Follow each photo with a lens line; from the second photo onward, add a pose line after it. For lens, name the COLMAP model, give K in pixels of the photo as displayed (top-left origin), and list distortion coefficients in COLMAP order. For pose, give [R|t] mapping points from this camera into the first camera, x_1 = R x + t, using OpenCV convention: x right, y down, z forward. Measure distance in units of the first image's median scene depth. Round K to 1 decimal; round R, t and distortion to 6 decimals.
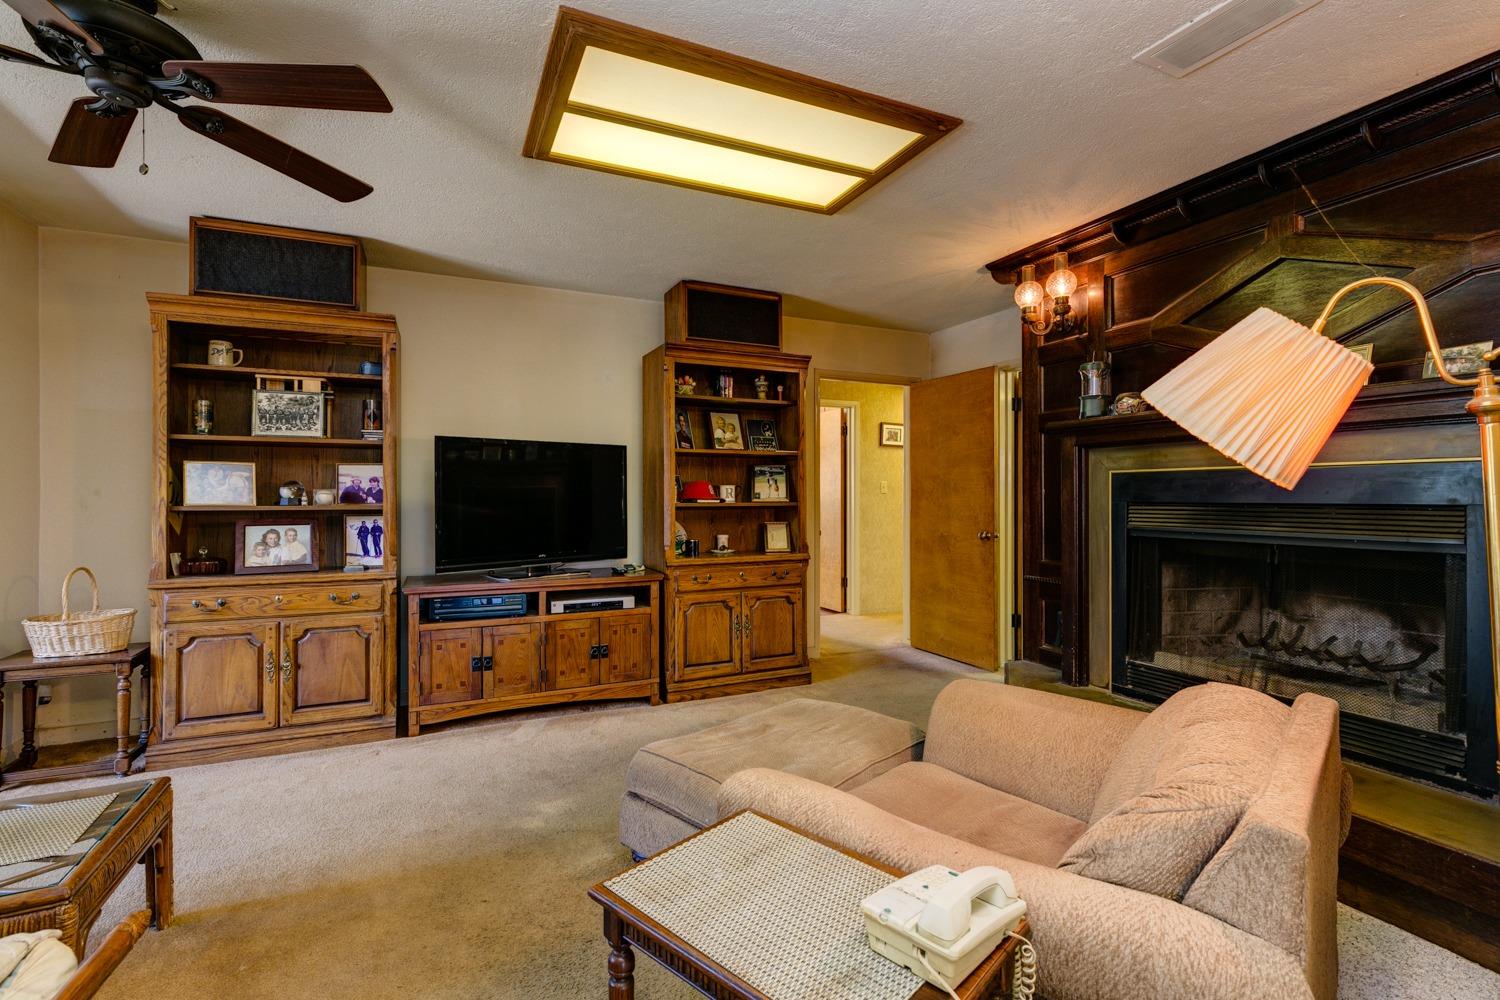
lens RADIAL K [[670.7, 0, 745.1], [0, 670.7, 497.1], [0, 0, 1]] dist [0.003882, 0.000567]
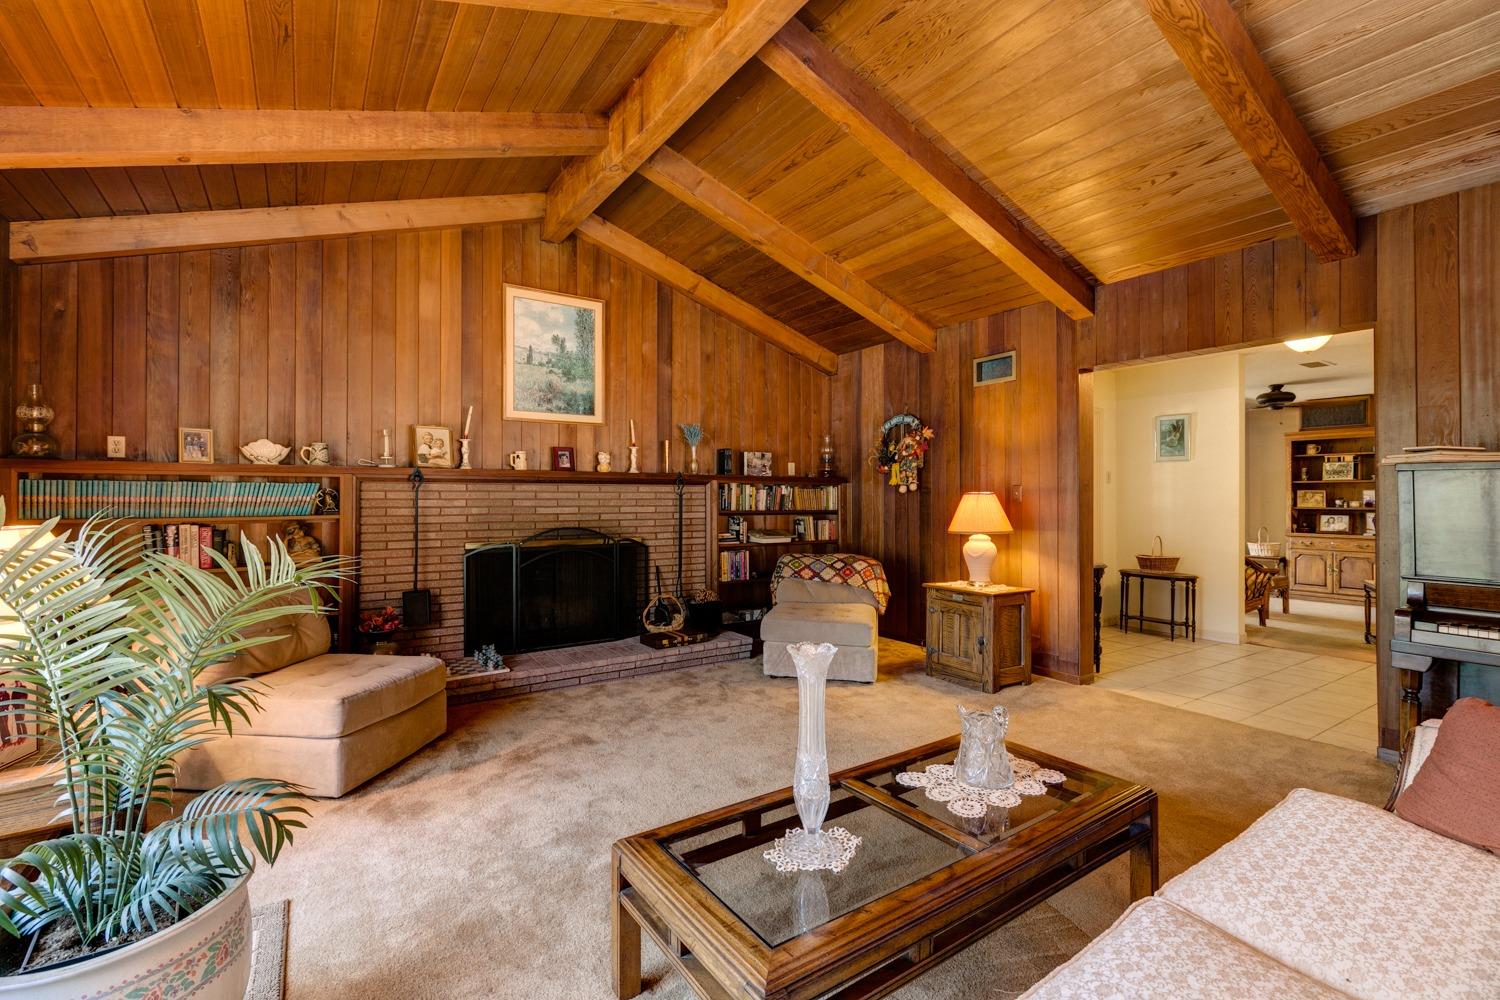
lens RADIAL K [[670.7, 0, 749.4], [0, 670.7, 495.0], [0, 0, 1]] dist [0.003882, 0.000567]
pose [[0.152969, -0.004602, -0.988220, 1.490722], [-0.001256, 0.999987, -0.004851, -0.019270], [0.988230, 0.001984, 0.152962, -1.581320]]
